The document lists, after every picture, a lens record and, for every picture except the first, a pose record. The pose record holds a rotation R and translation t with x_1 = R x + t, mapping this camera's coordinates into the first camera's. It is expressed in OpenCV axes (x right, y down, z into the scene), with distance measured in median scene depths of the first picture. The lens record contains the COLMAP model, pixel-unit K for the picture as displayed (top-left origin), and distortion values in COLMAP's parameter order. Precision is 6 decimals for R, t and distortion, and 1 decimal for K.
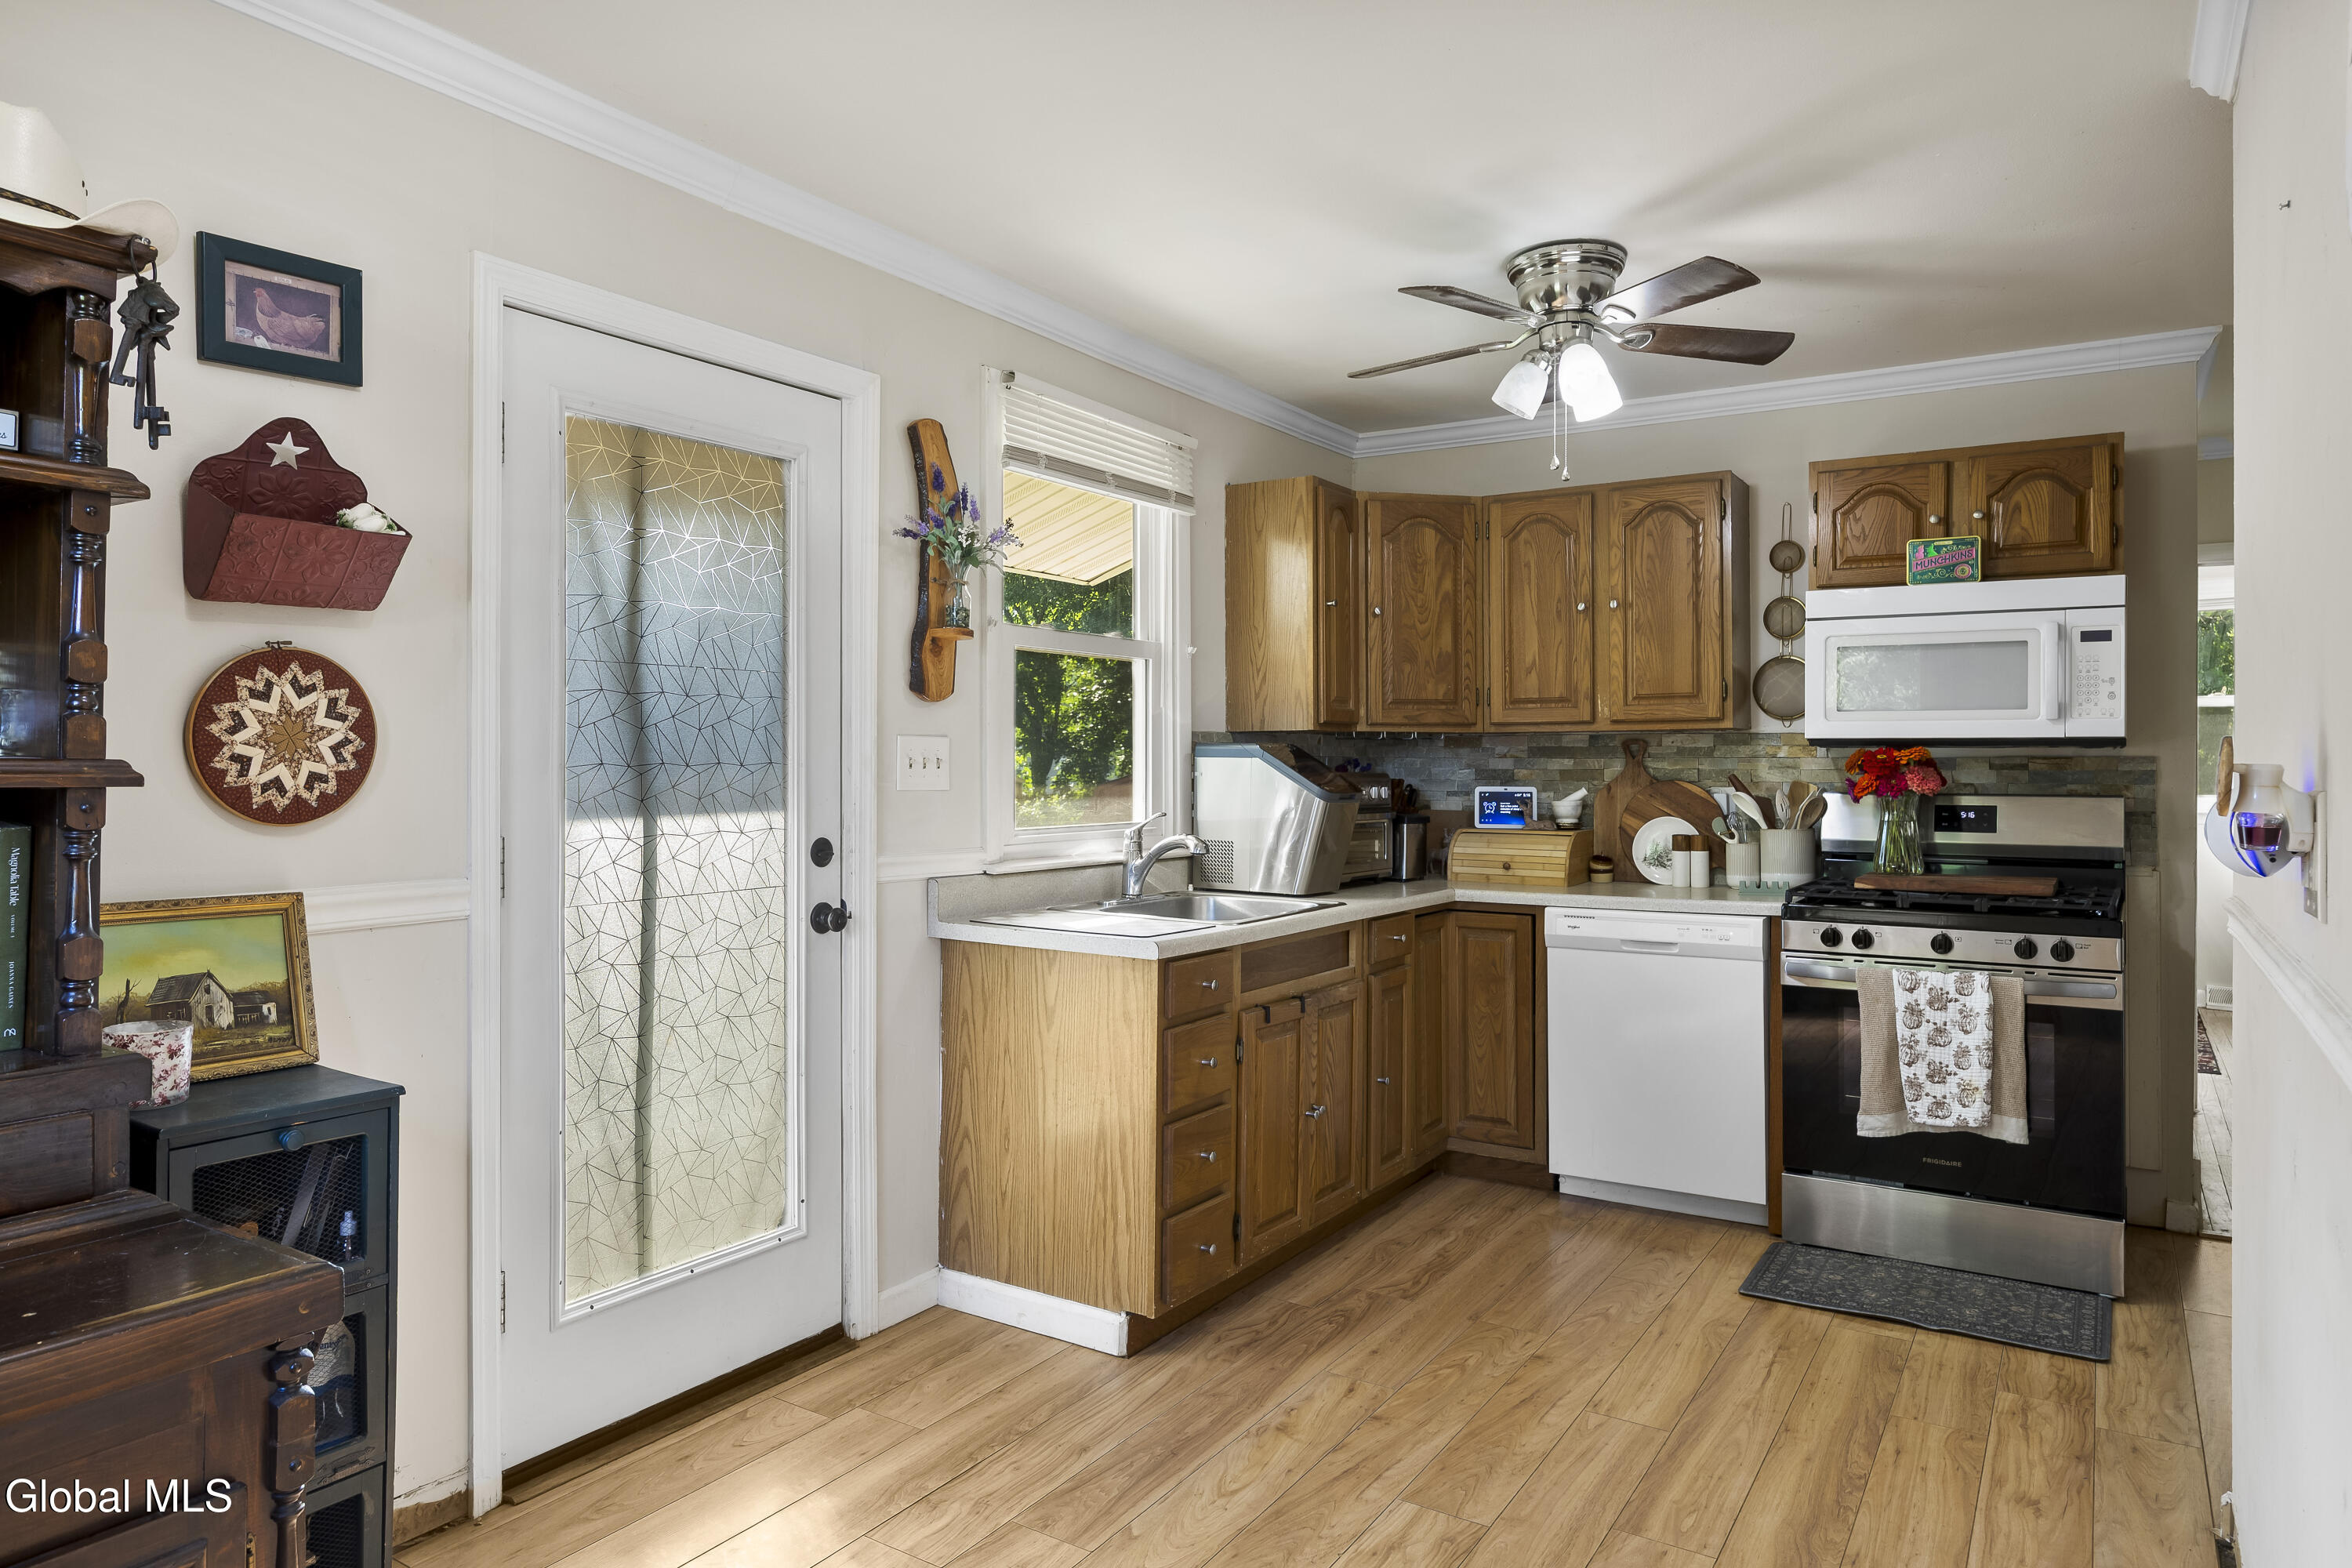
lens RADIAL K [[1447.6, 0, 1169.4], [0, 1447.6, 760.8], [0, 0, 1]] dist [0.000014, 0.000533]
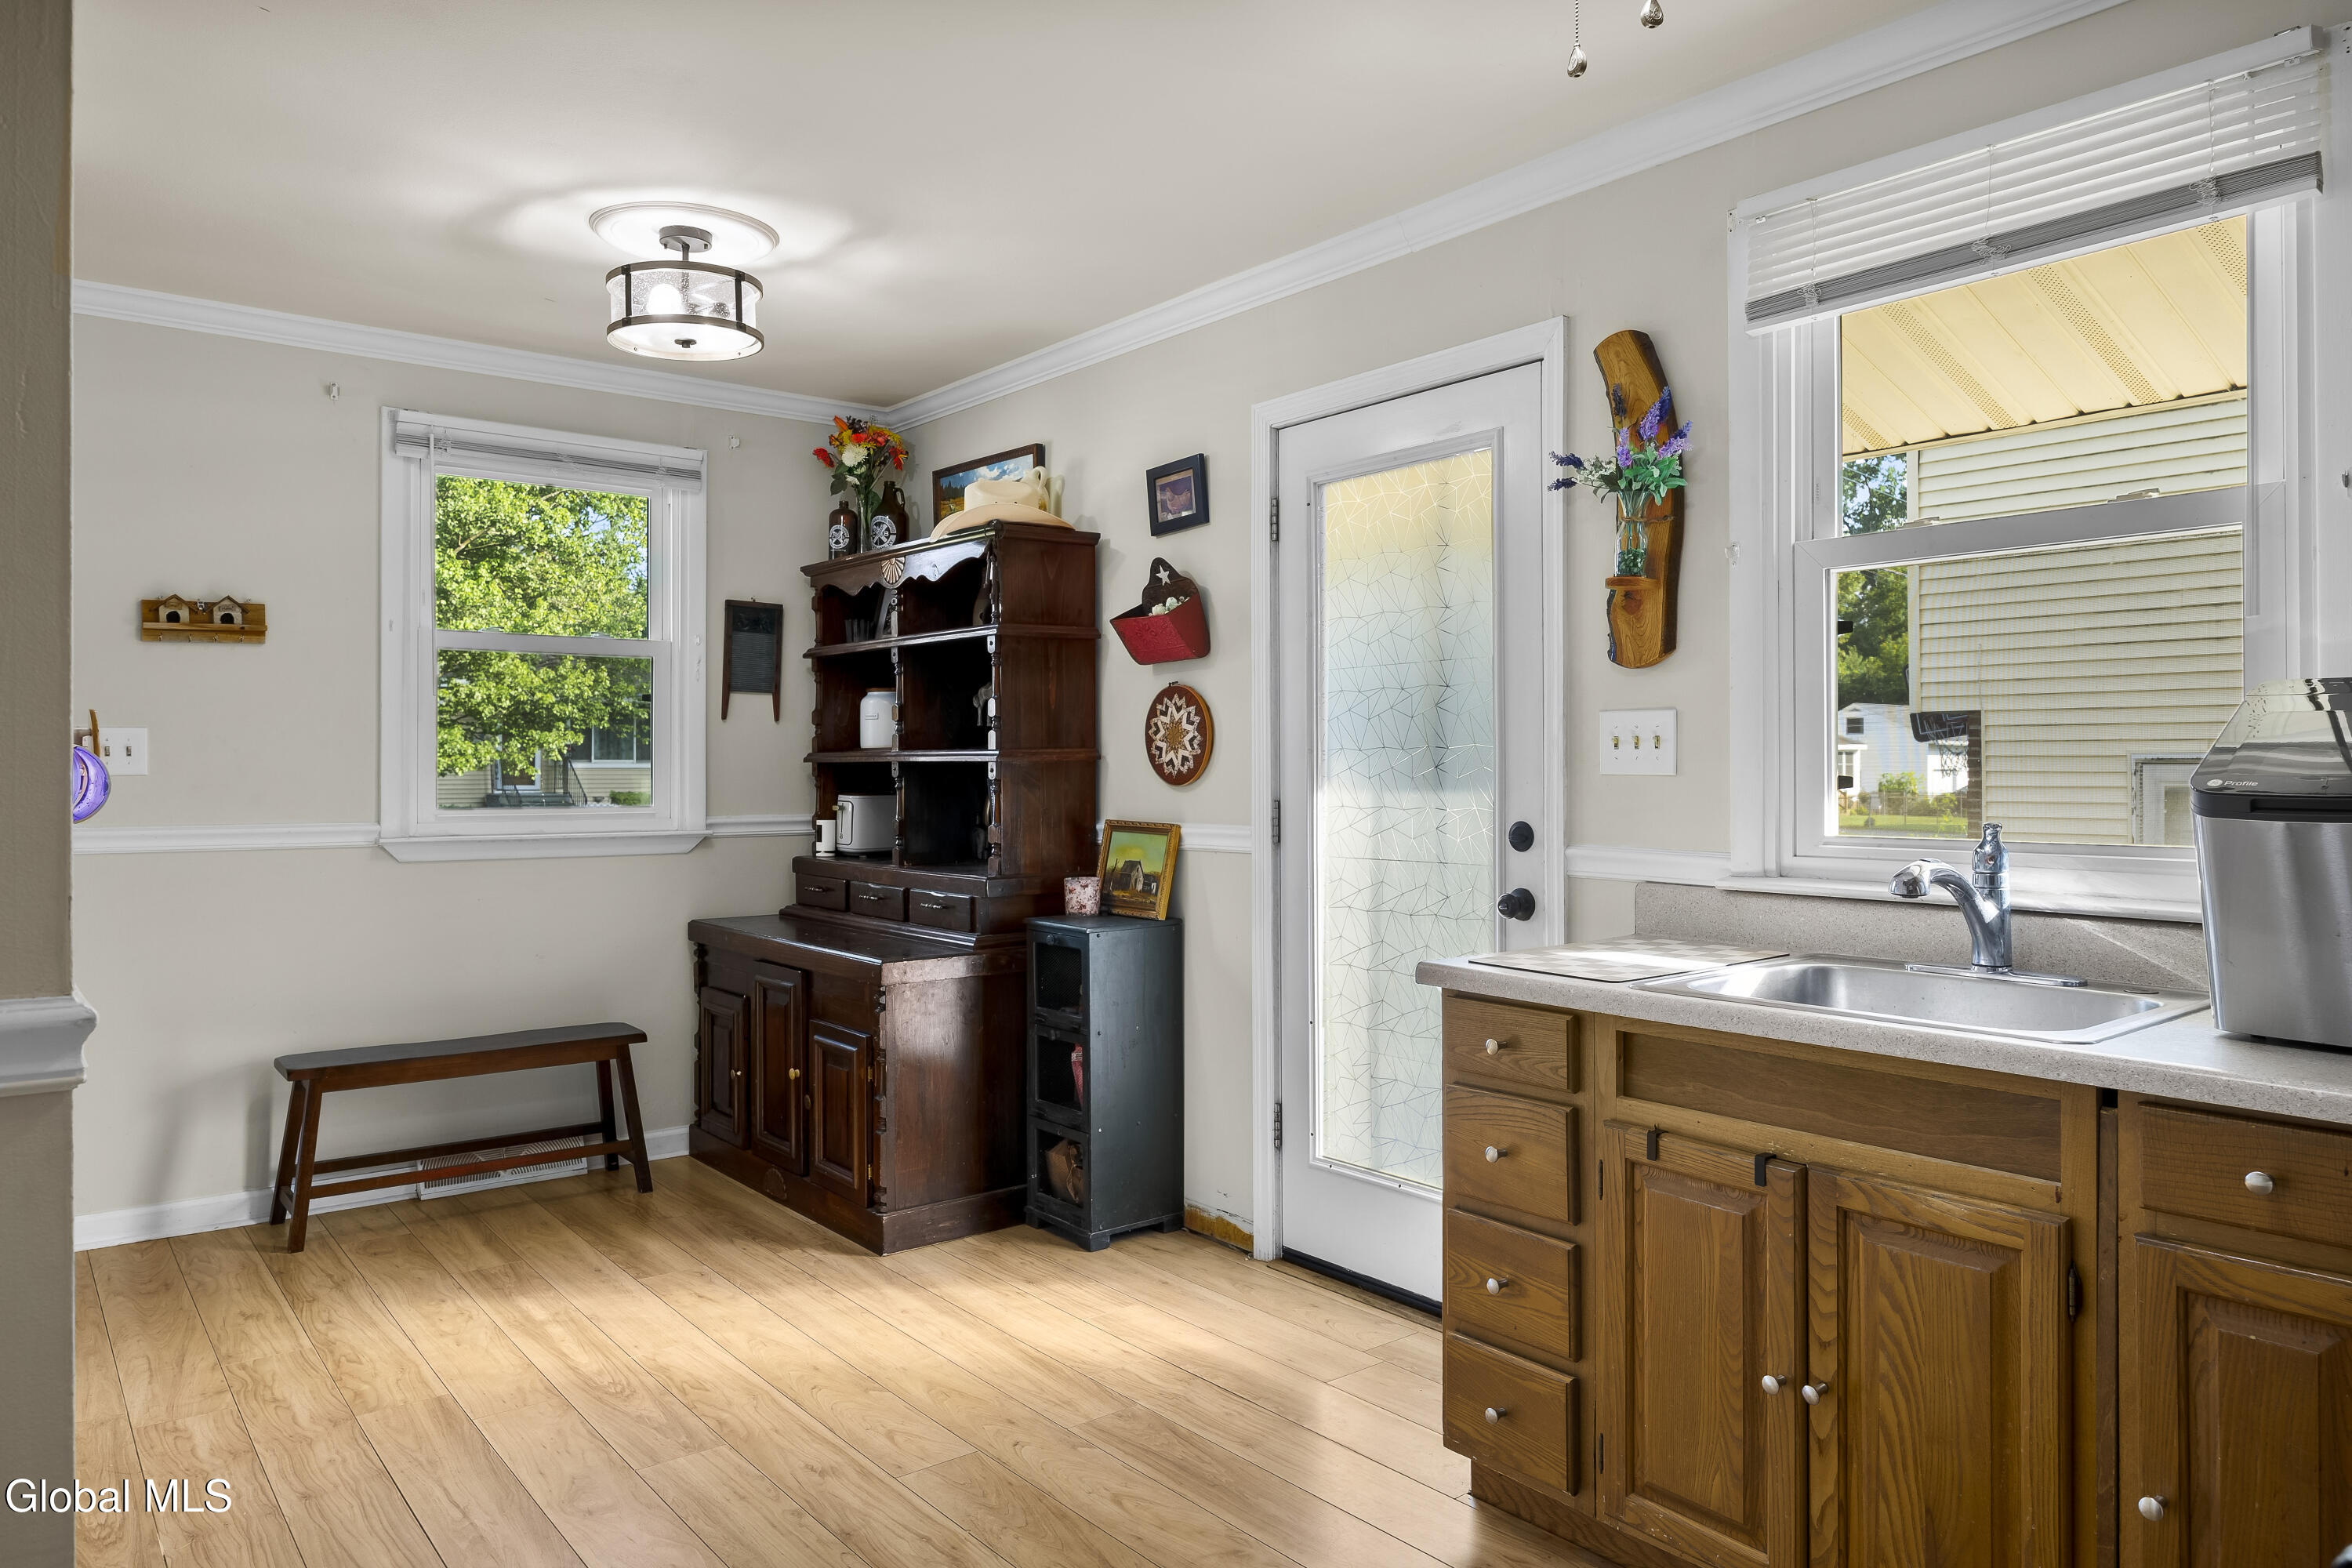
lens RADIAL K [[1546.5, 0, 1174.3], [0, 1546.5, 759.3], [0, 0, 1]] dist [-0.003093, -0.001303]
pose [[-0.321475, -0.007975, -0.946885, 1.130332], [0.002281, 0.999955, -0.009196, 0.028495], [0.946915, -0.005116, -0.321442, 1.541793]]
